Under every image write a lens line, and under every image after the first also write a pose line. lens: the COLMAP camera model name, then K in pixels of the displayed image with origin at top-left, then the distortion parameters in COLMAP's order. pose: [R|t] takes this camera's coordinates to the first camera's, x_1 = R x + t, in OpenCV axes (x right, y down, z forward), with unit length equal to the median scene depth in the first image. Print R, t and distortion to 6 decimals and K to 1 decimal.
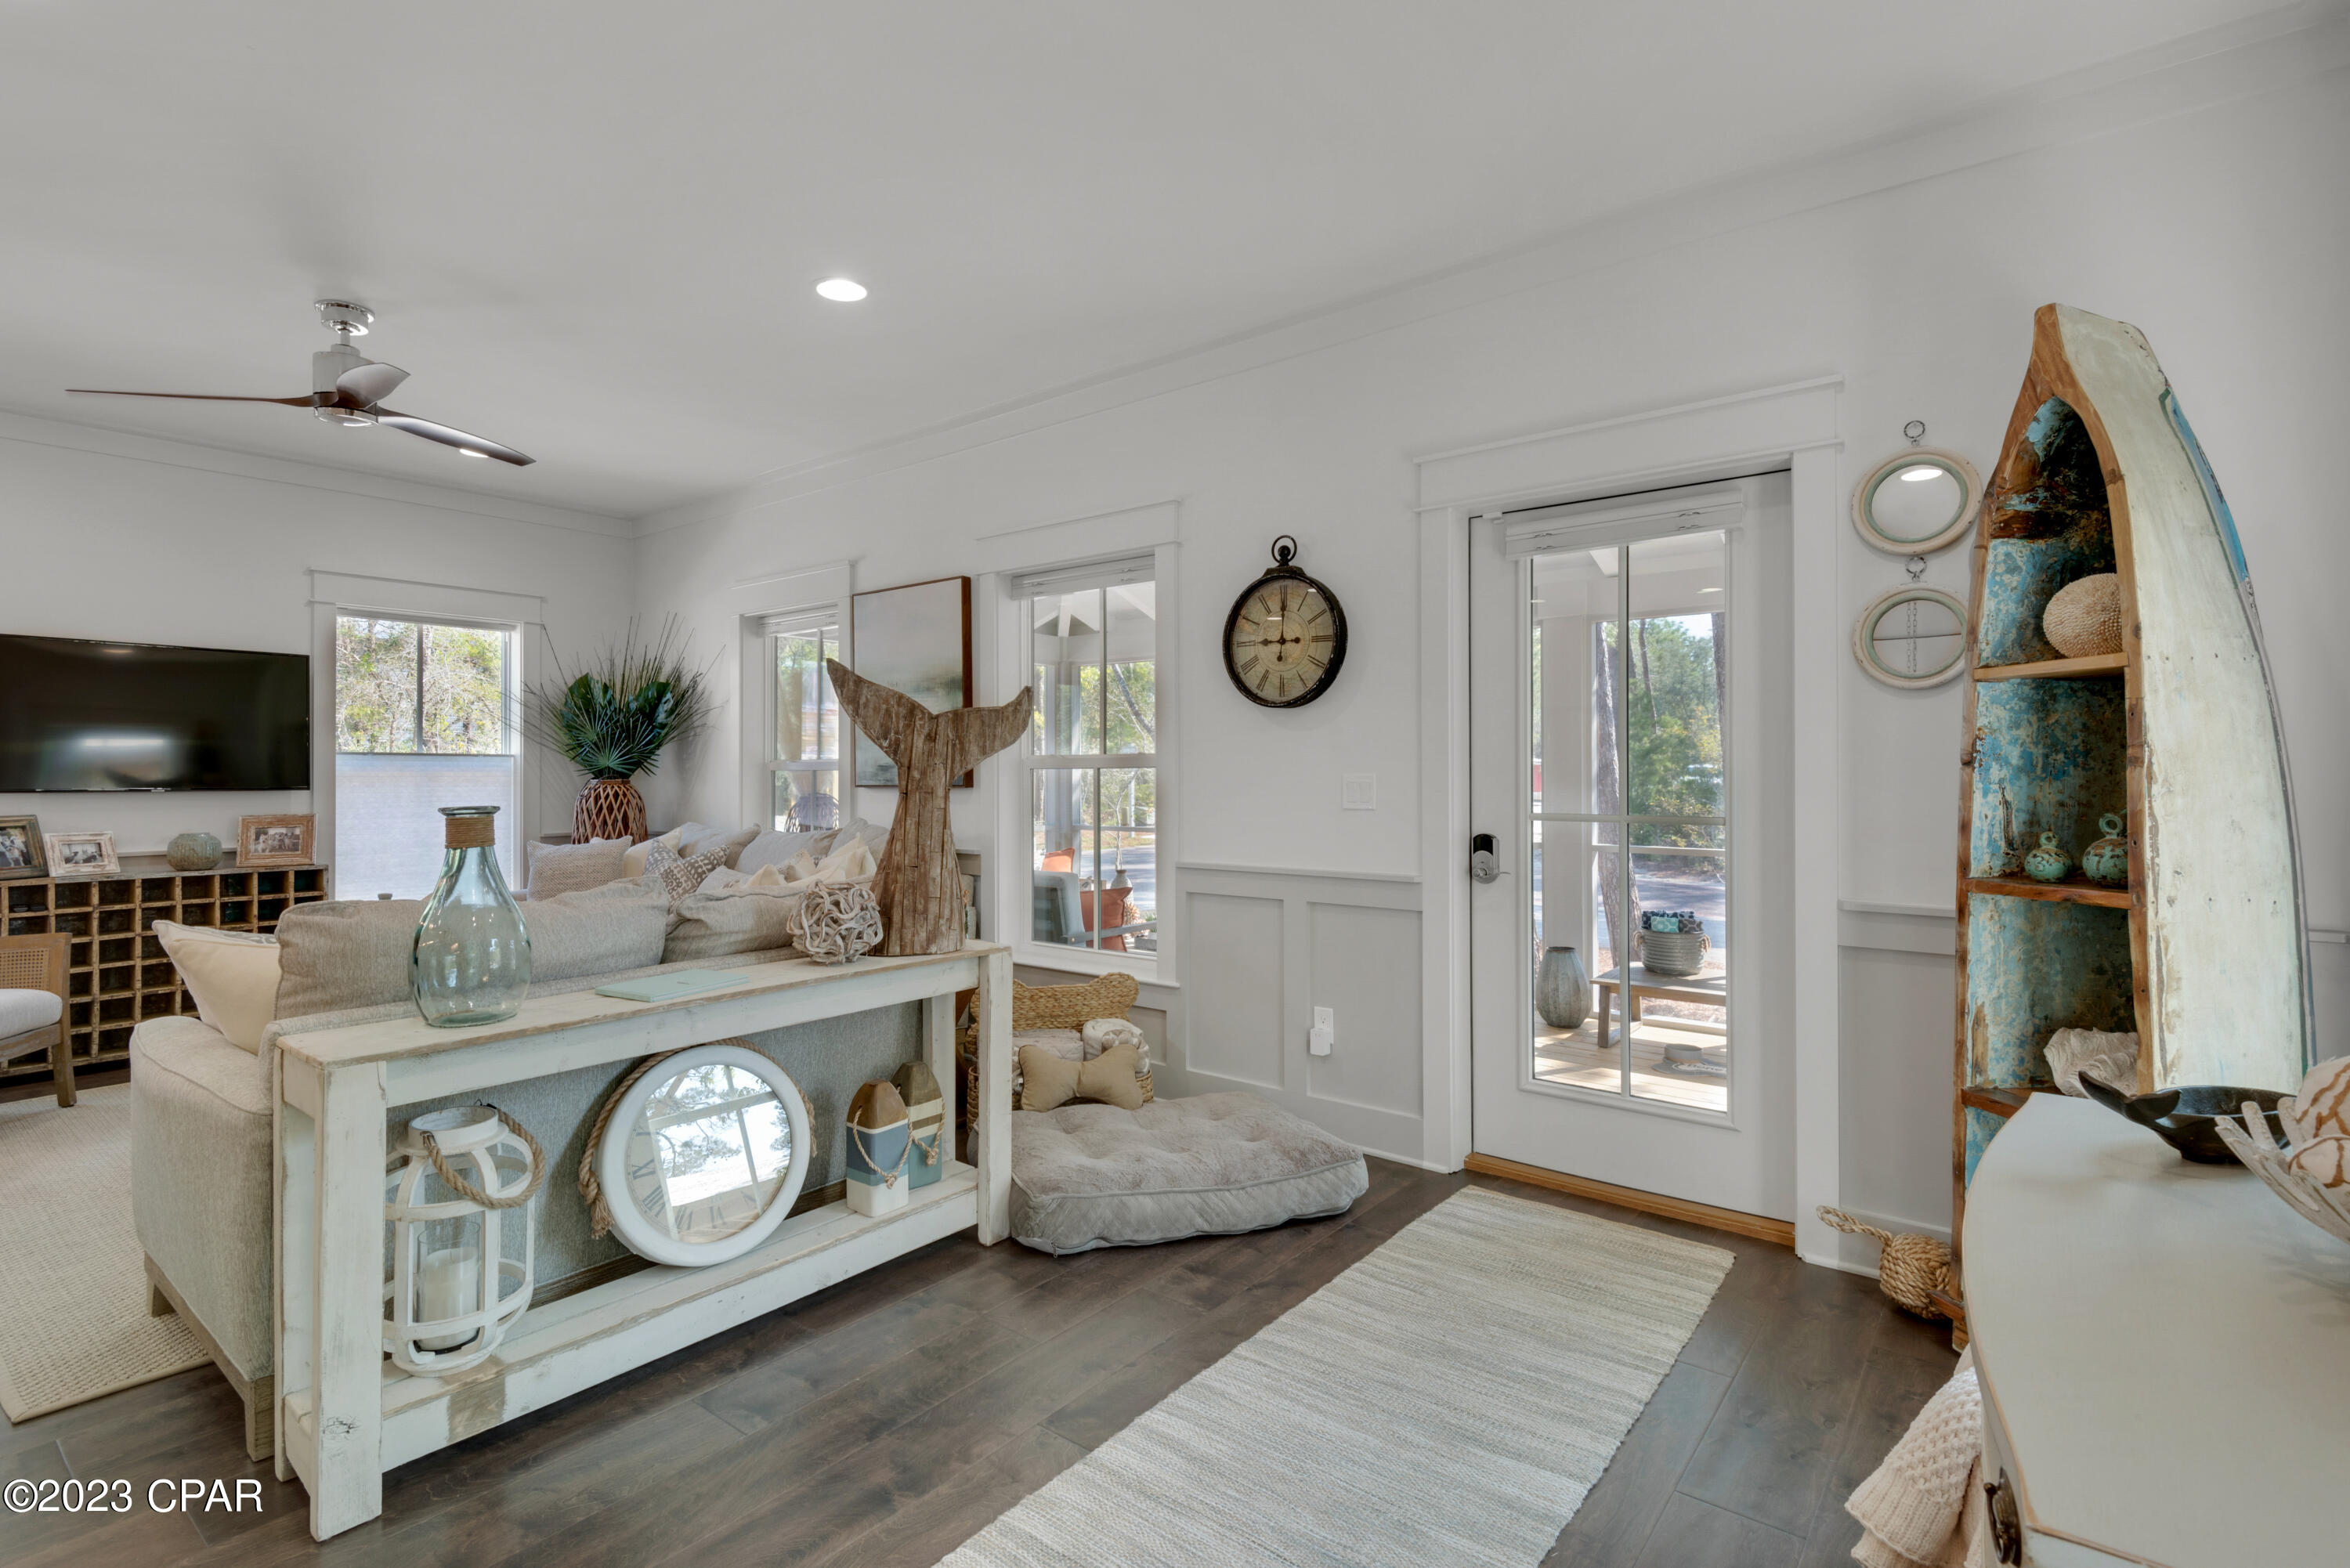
lens RADIAL K [[1059.1, 0, 1094.5], [0, 1059.1, 765.0], [0, 0, 1]] dist [0.020737, -0.011324]
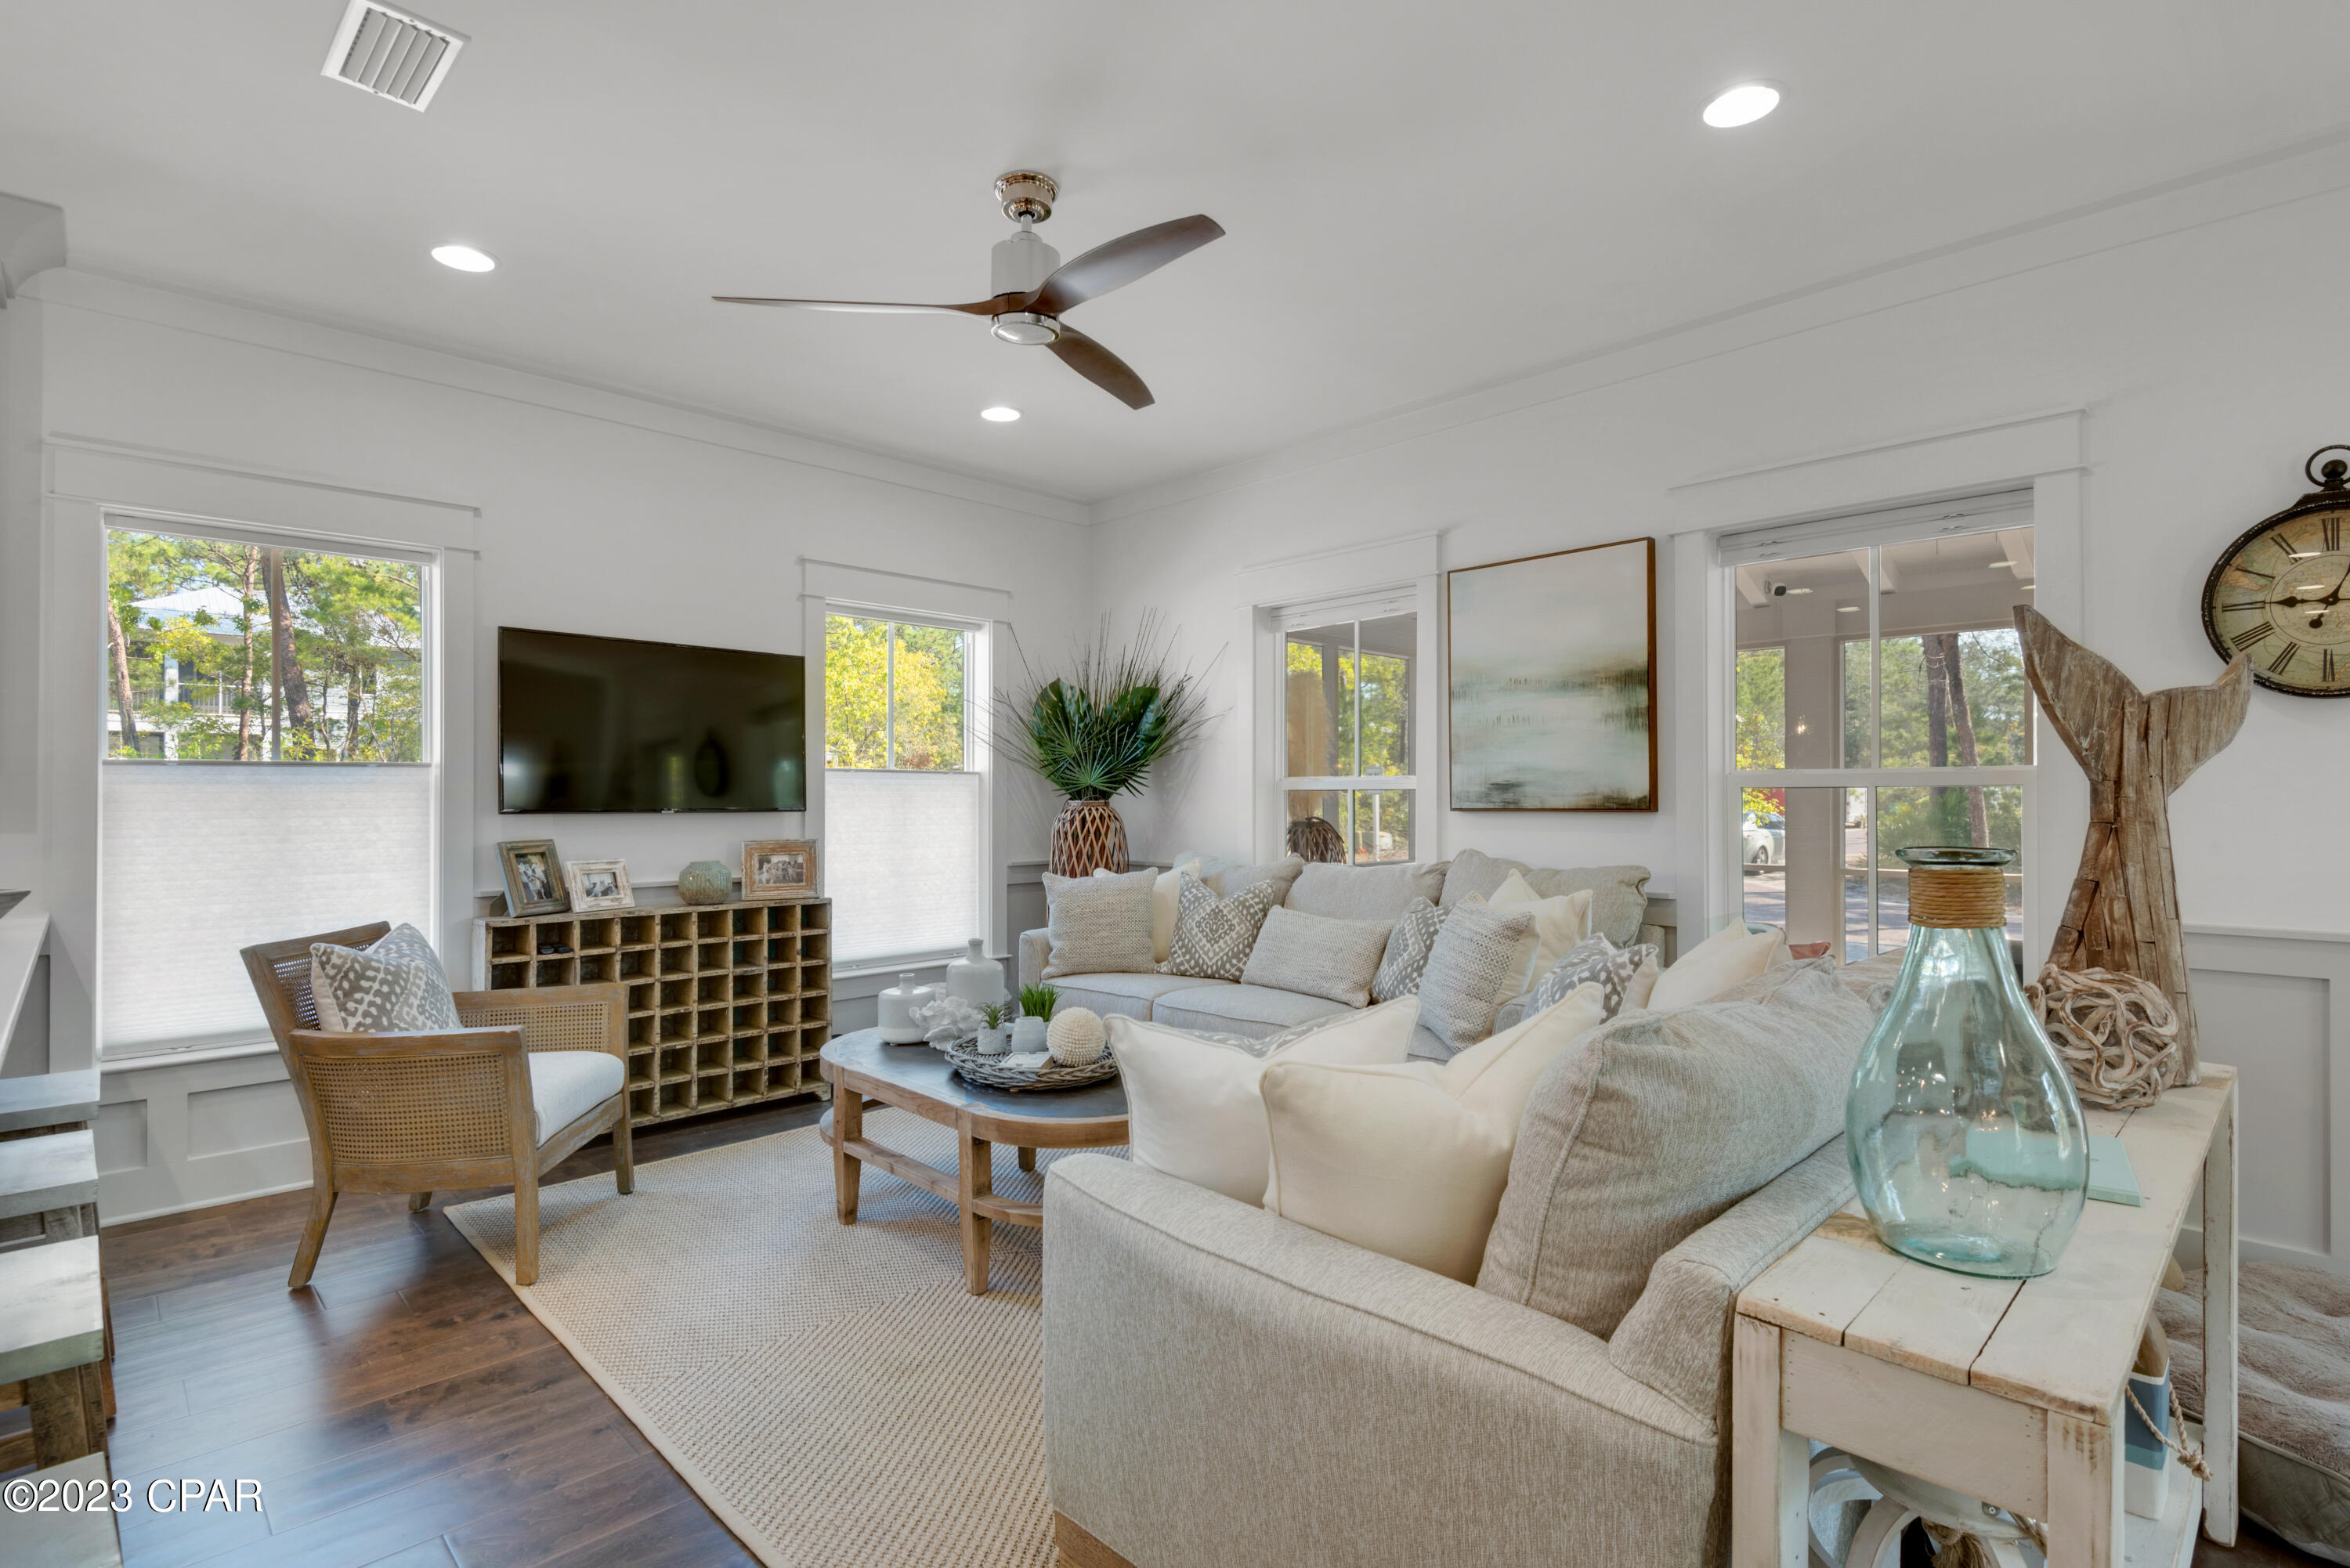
lens RADIAL K [[1117.6, 0, 1186.6], [0, 1117.6, 787.1], [0, 0, 1]] dist [0.013734, -0.010577]
pose [[0.992654, 0.001876, -0.120975, -0.373864], [-0.002036, 0.999997, -0.001205, 0.004336], [0.120972, 0.001443, 0.992655, 0.162040]]
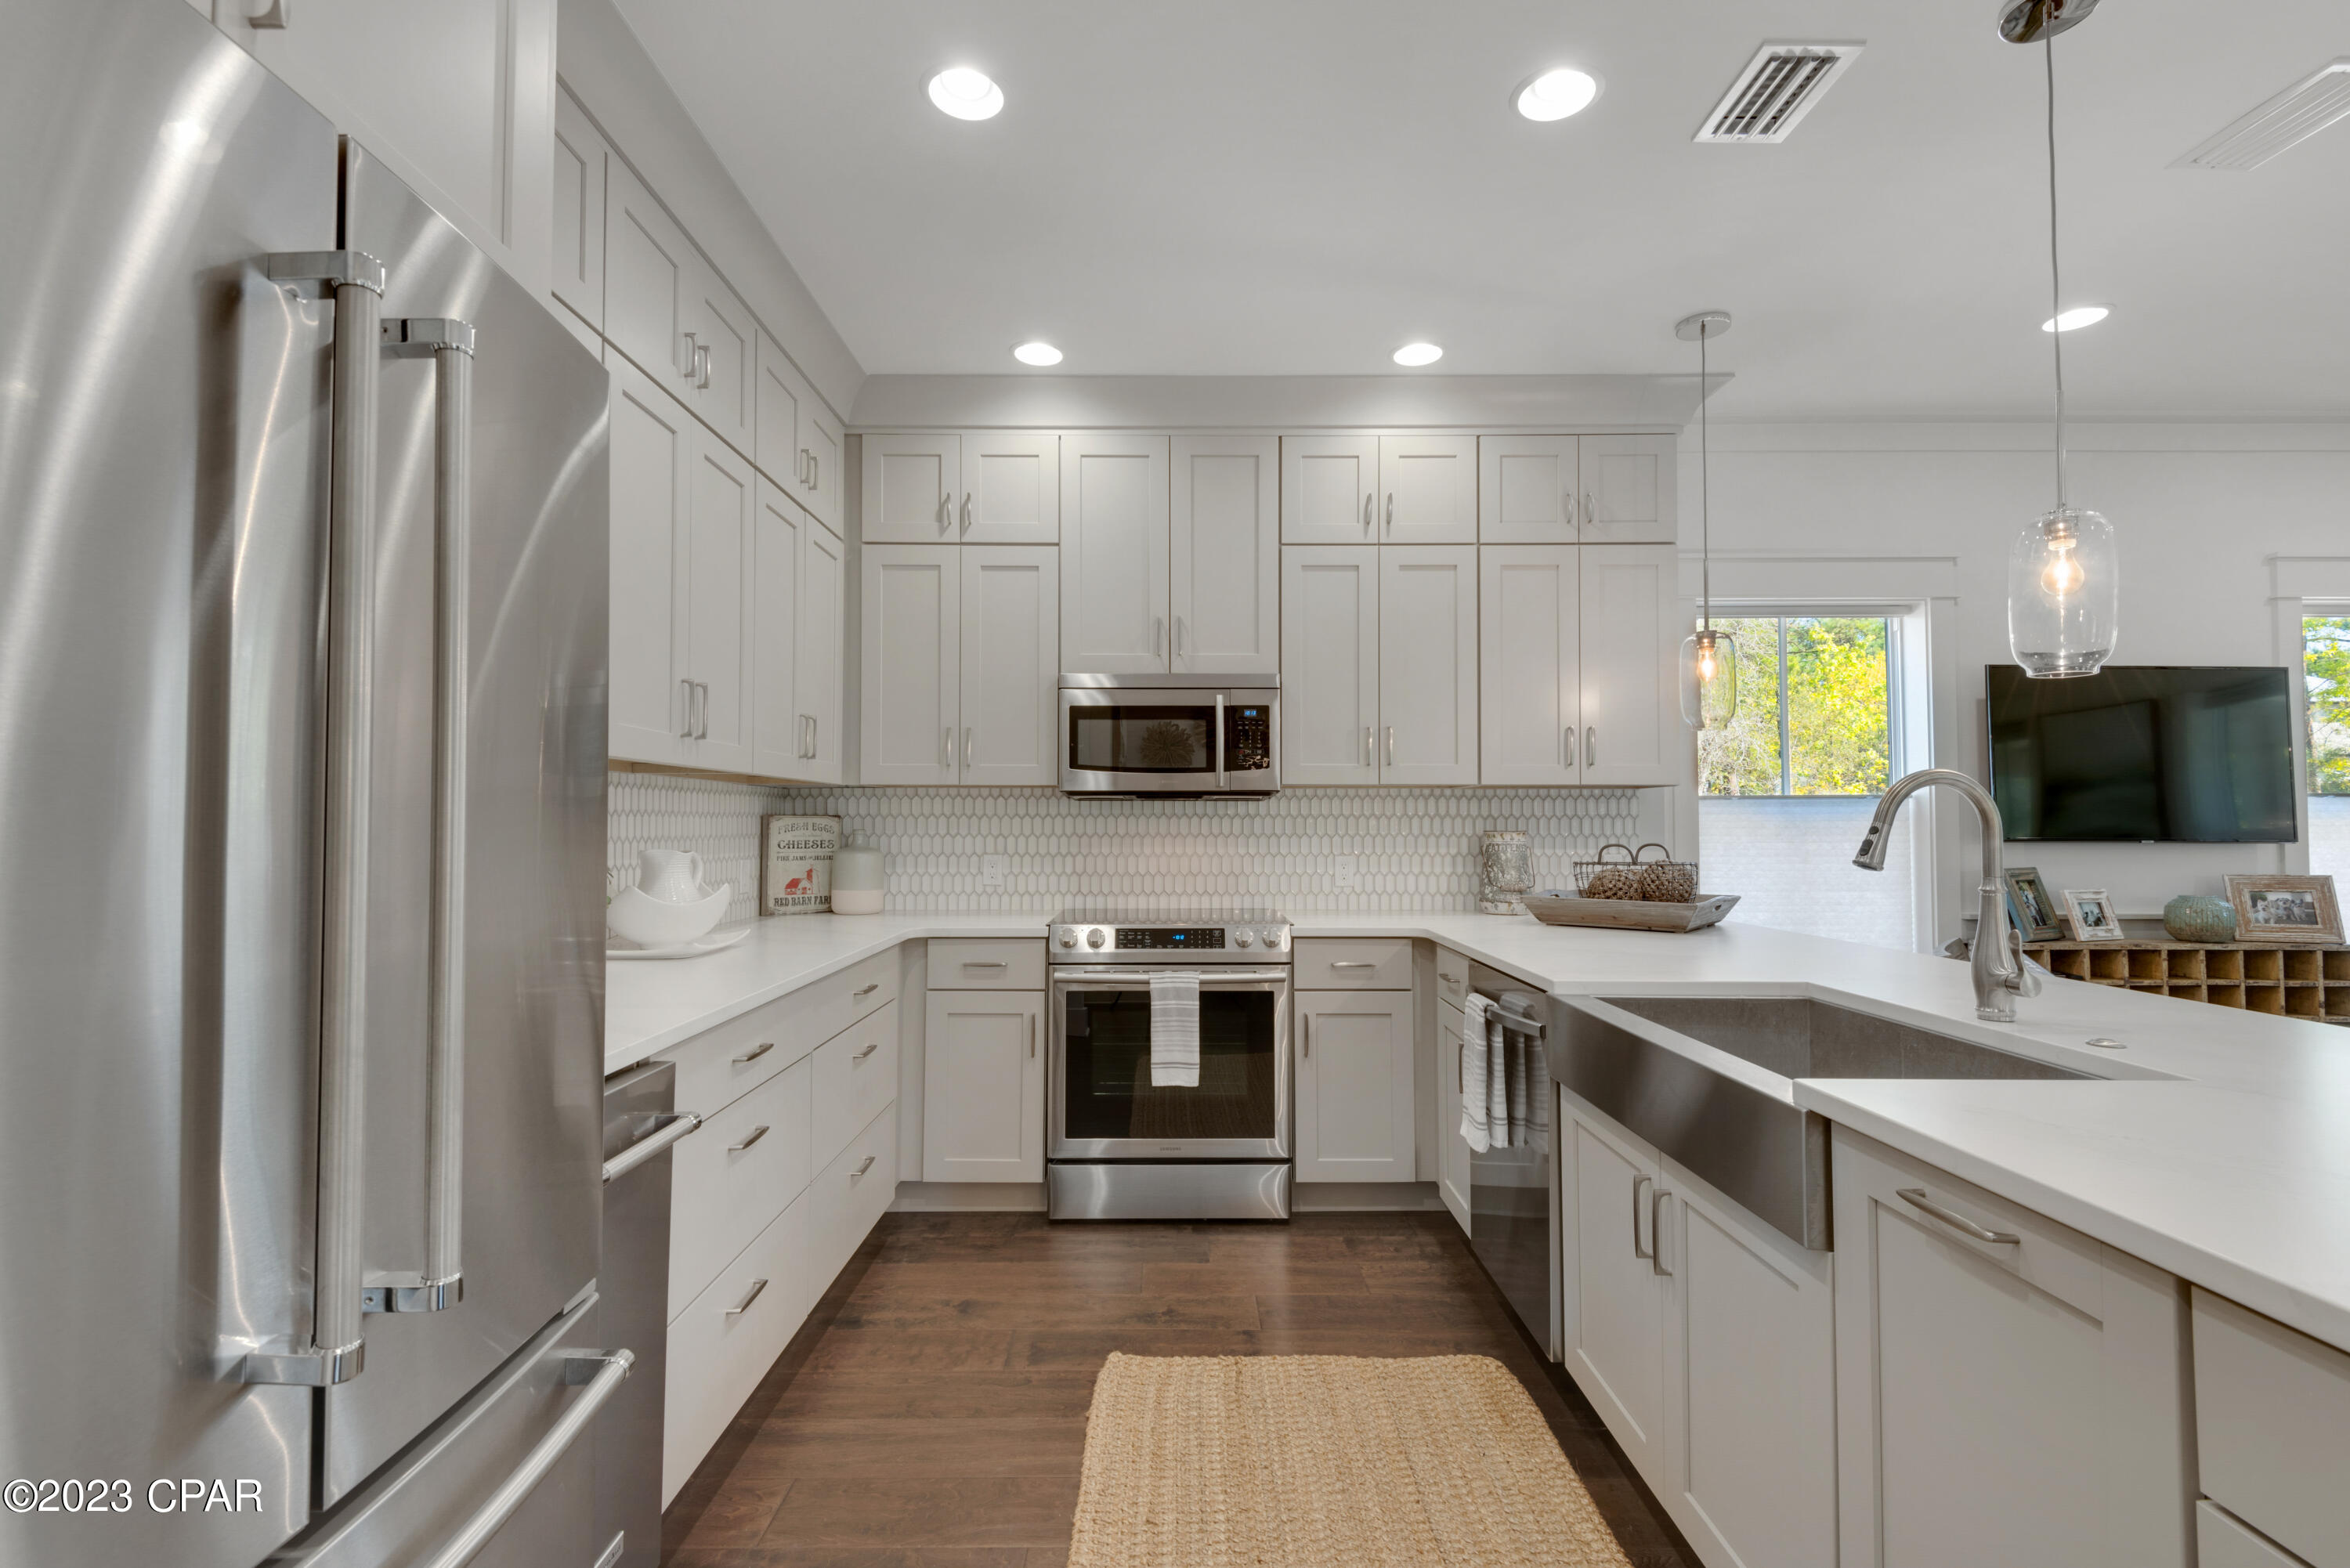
lens RADIAL K [[1059.1, 0, 1174.7], [0, 1059.1, 788.1], [0, 0, 1]] dist [0.020737, -0.011324]
pose [[0.620107, -0.018673, -0.784295, -0.740189], [0.002734, 0.999762, -0.021641, -0.001730], [0.784513, 0.011275, 0.620010, -0.110693]]
